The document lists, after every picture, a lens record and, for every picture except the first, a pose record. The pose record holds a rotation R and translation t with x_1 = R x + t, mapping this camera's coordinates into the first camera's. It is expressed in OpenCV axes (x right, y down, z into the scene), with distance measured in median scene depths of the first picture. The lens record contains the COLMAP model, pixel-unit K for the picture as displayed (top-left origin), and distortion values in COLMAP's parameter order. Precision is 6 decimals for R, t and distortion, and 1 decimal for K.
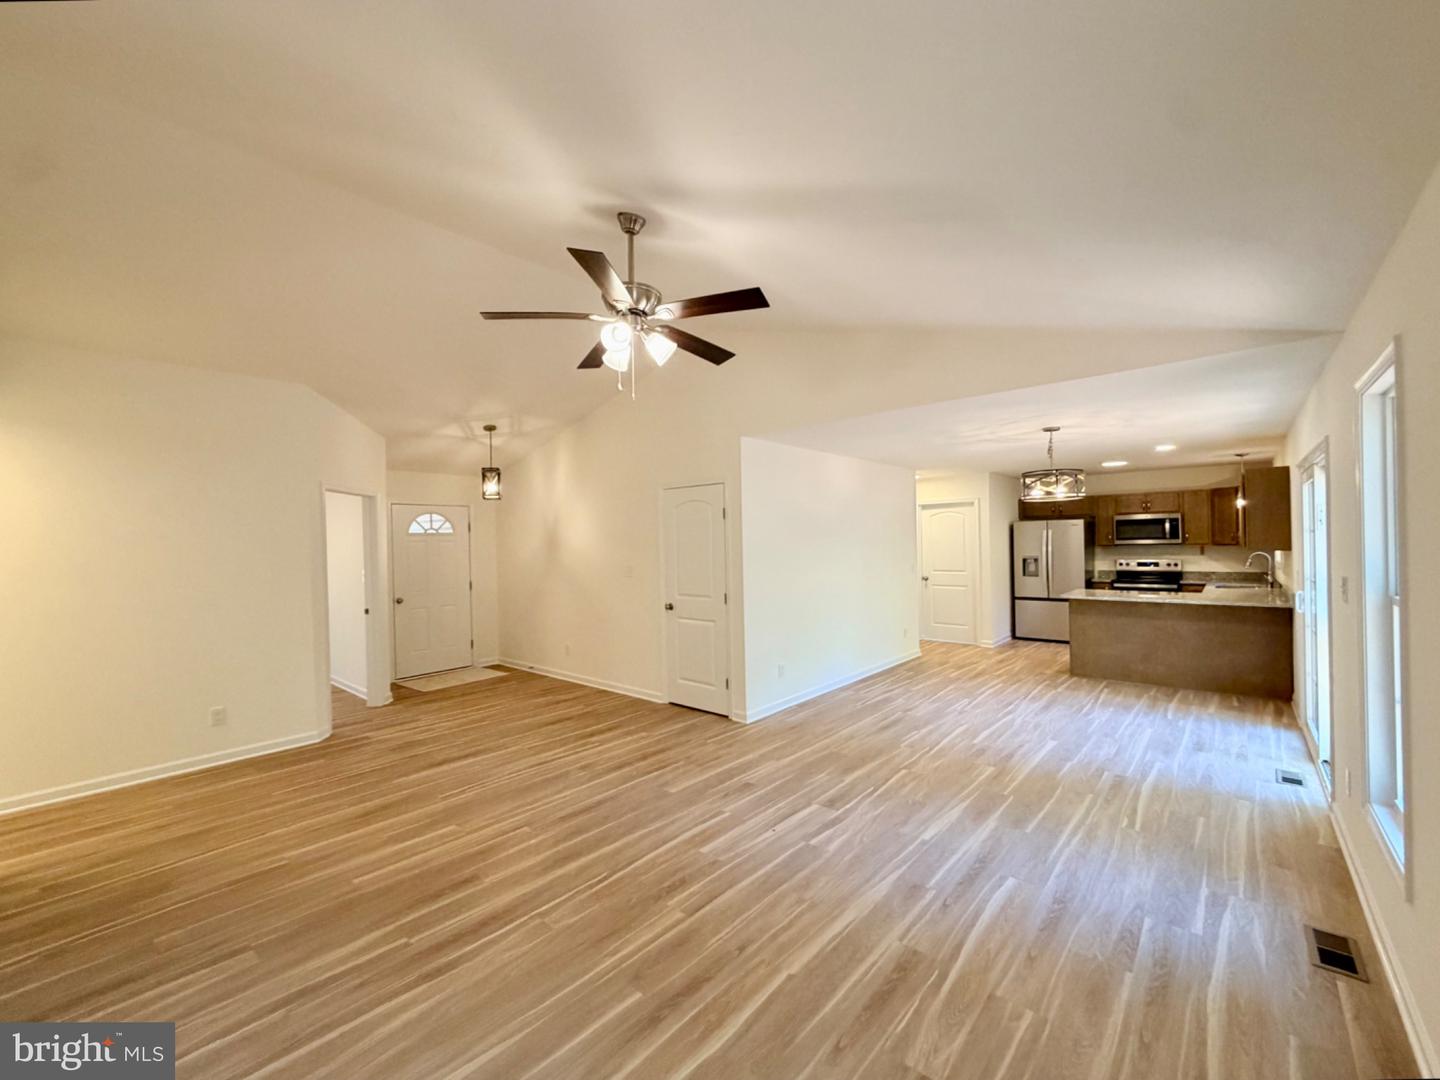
lens RADIAL K [[581.2, 0, 712.2], [0, 581.2, 542.5], [0, 0, 1]] dist [-0.001249, 0.000284]
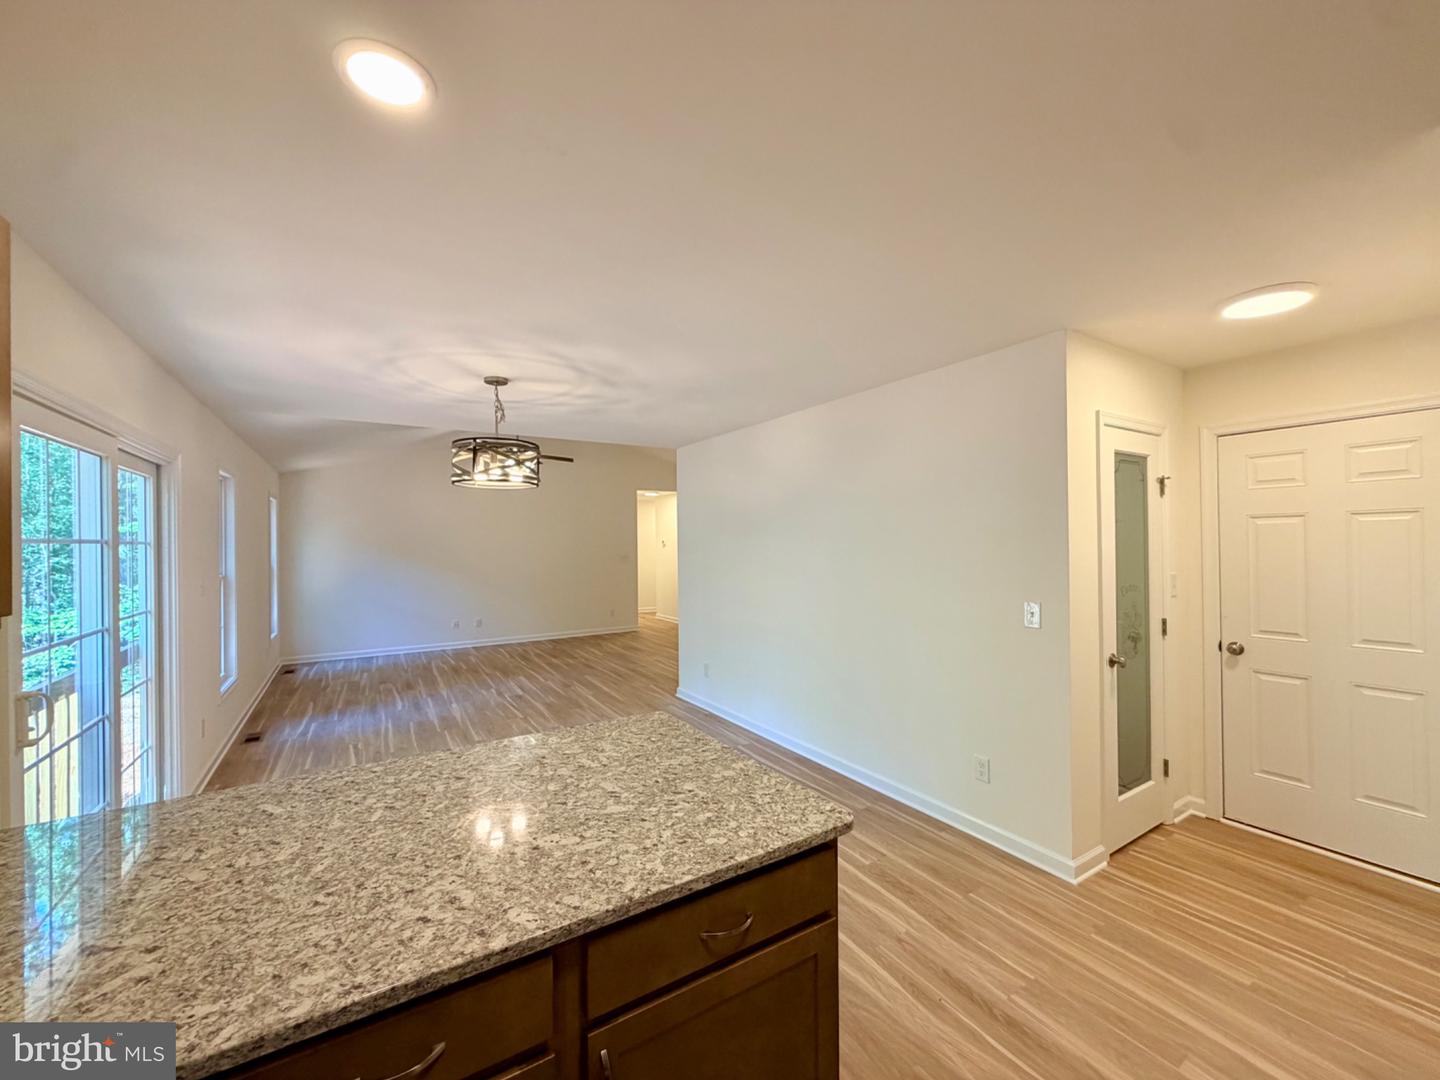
lens RADIAL K [[581.2, 0, 721.1], [0, 581.2, 541.5], [0, 0, 1]] dist [-0.001249, 0.000284]
pose [[-0.278761, 0.021138, -0.960128, 1.318718], [0.013661, 0.999744, 0.018043, -0.017621], [0.960263, -0.008087, -0.278978, 1.632334]]
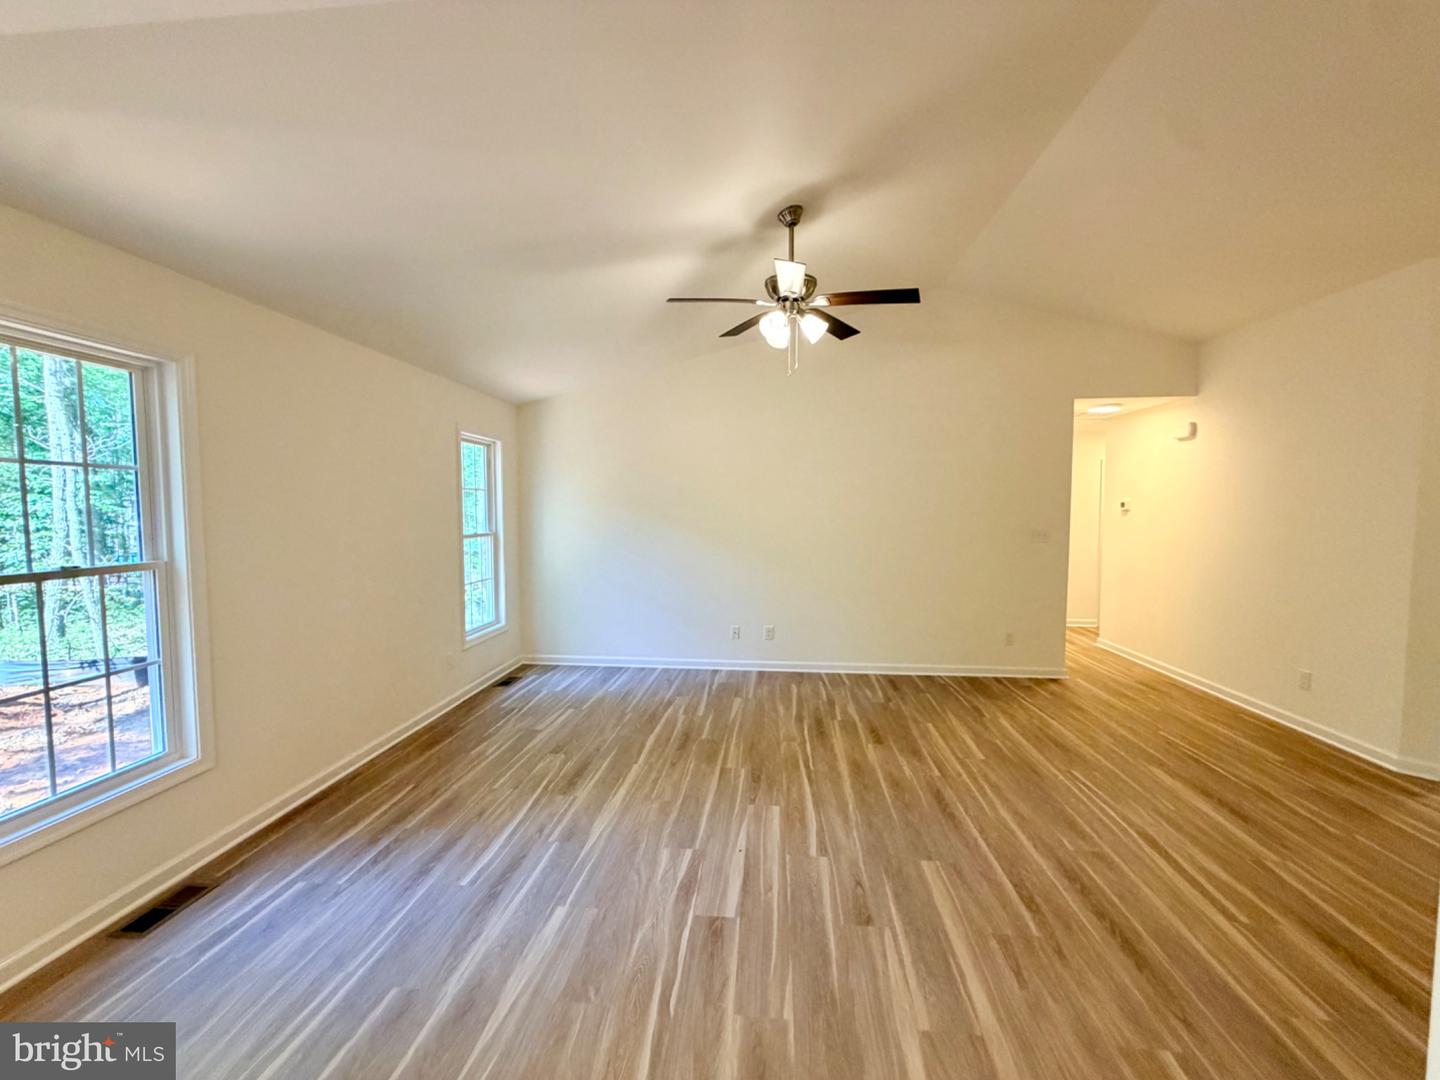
lens RADIAL K [[581.2, 0, 707.9], [0, 581.2, 536.9], [0, 0, 1]] dist [-0.001249, 0.000284]
pose [[-0.811667, 0.049278, -0.582037, 0.433793], [0.013314, 0.997737, 0.065906, 0.002079], [0.583968, 0.045745, -0.810487, 1.174718]]
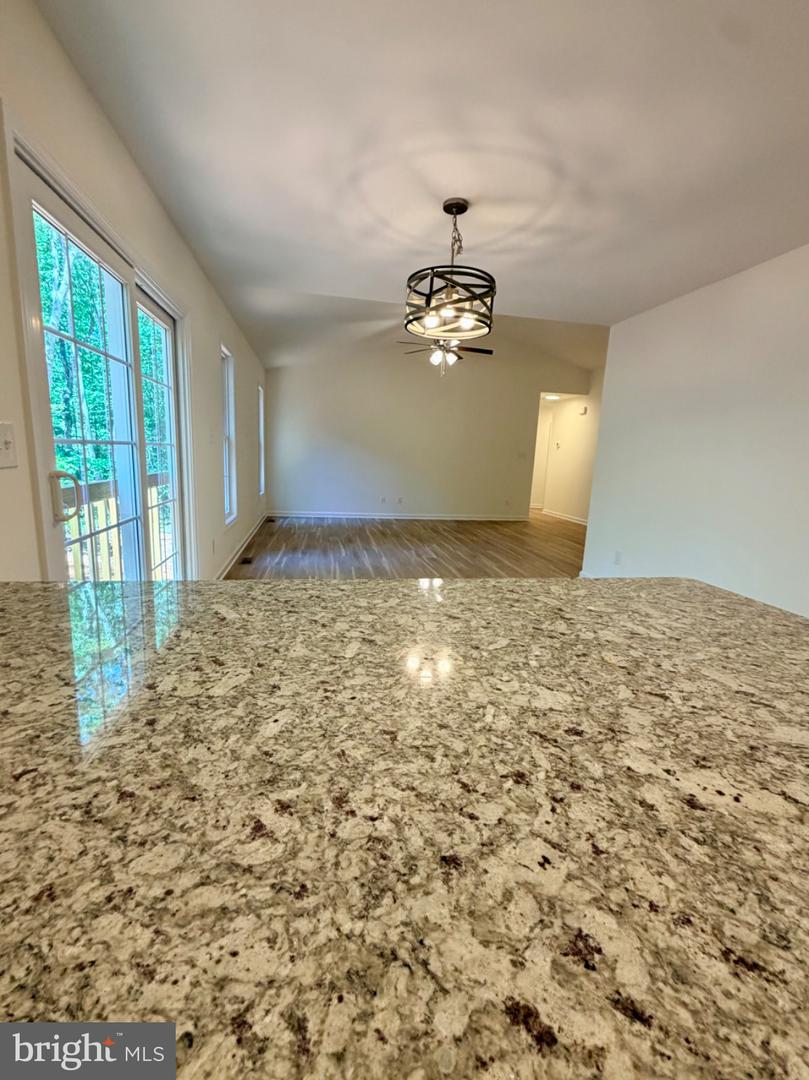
lens RADIAL K [[465.1, 0, 402.5], [0, 465.1, 541.9], [0, 0, 1]] dist [0.000492, 0.000722]
pose [[-0.611744, 0.140748, -0.778434, 1.187467], [-0.034407, 0.978379, 0.203939, 0.060349], [0.790307, 0.151542, -0.593674, 1.475036]]
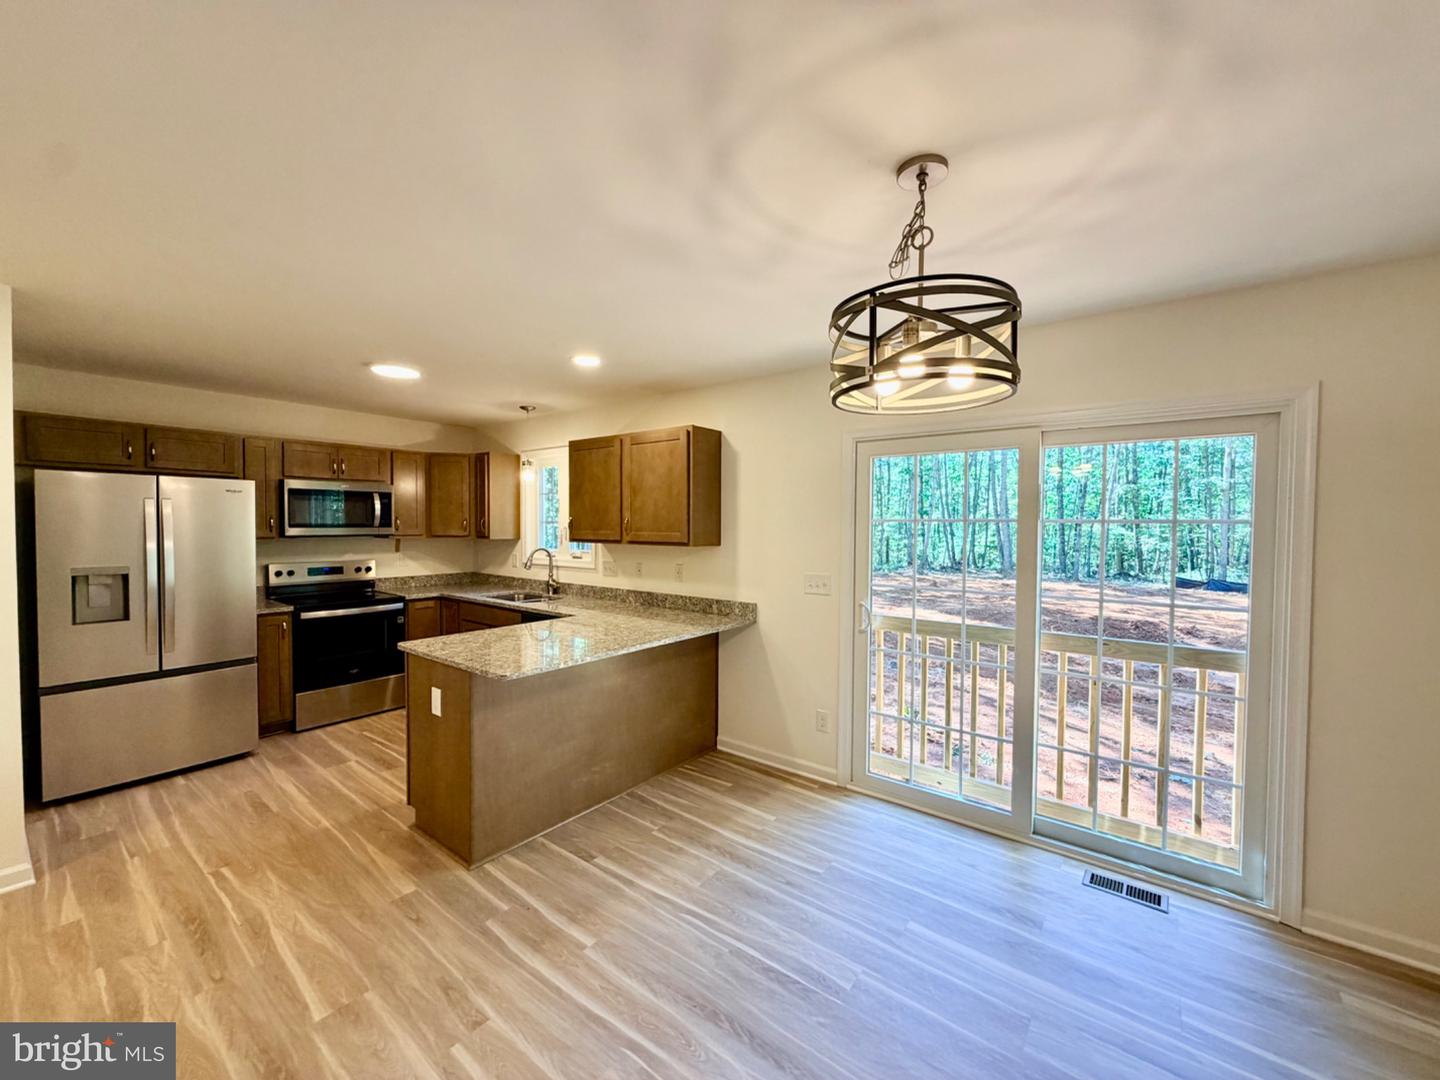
lens RADIAL K [[581.2, 0, 724.1], [0, 581.2, 541.4], [0, 0, 1]] dist [-0.001249, 0.000284]
pose [[-0.068792, -0.011334, 0.997567, 0.318546], [-0.004019, 0.999931, 0.011083, 0.002372], [-0.997623, -0.003246, -0.068832, 1.281333]]
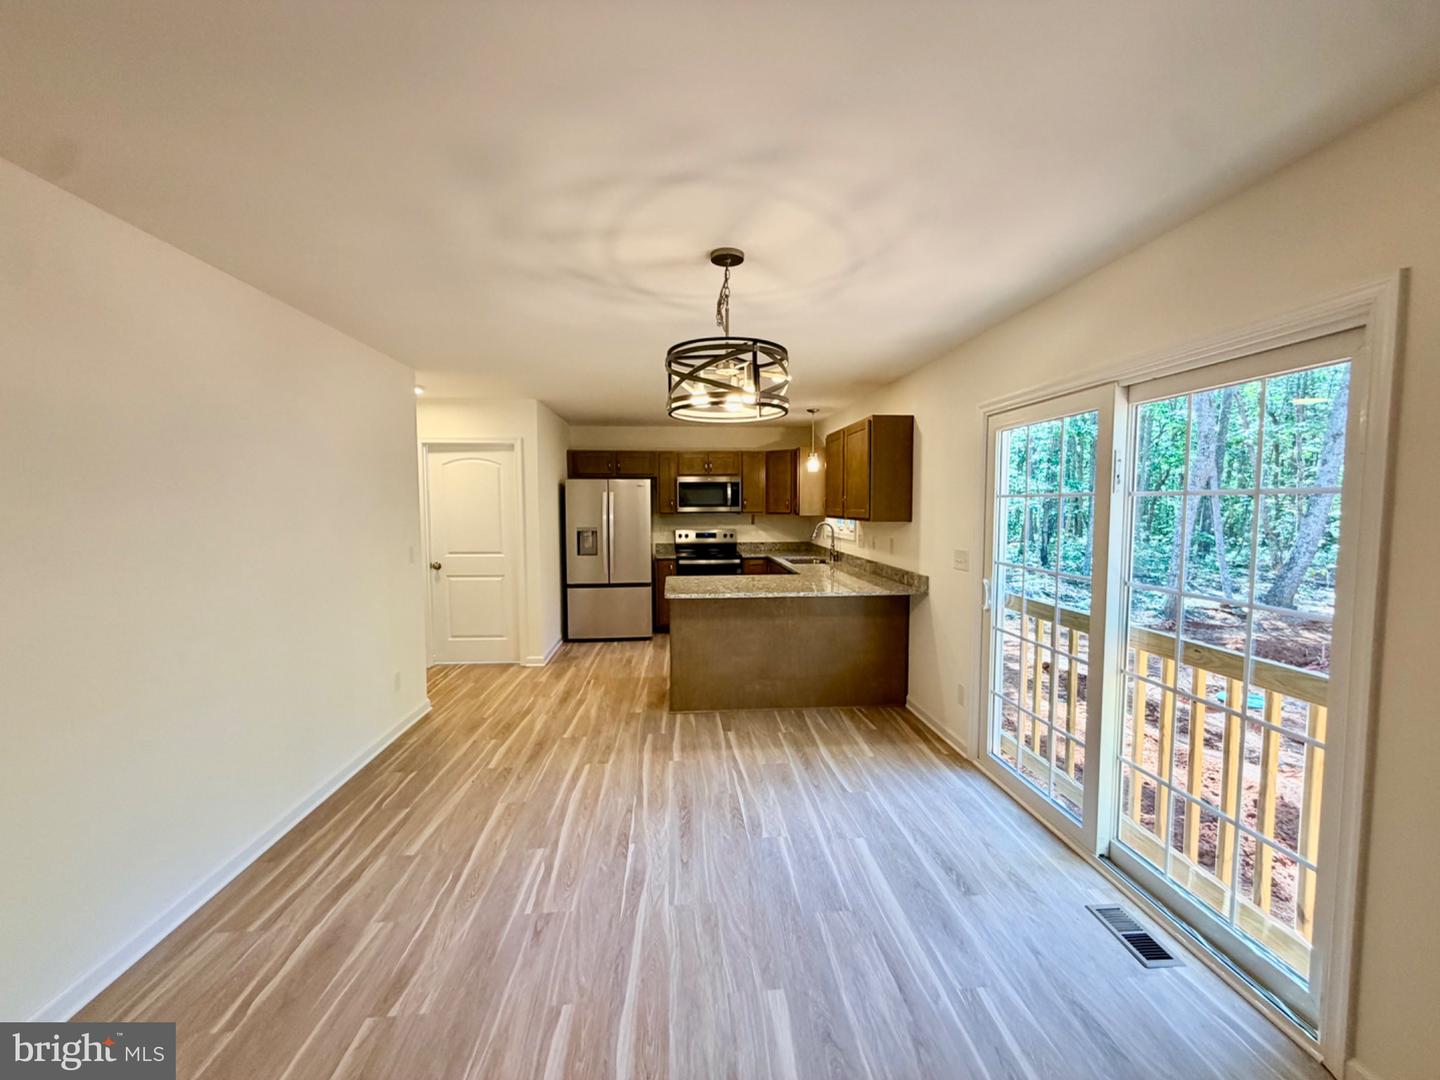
lens RADIAL K [[581.2, 0, 711.0], [0, 581.2, 539.6], [0, 0, 1]] dist [-0.001249, 0.000284]
pose [[0.697863, -0.026970, 0.715723, 0.280645], [-0.009902, 0.998832, 0.047293, 0.006009], [-0.716163, -0.040092, 0.696781, 0.781347]]
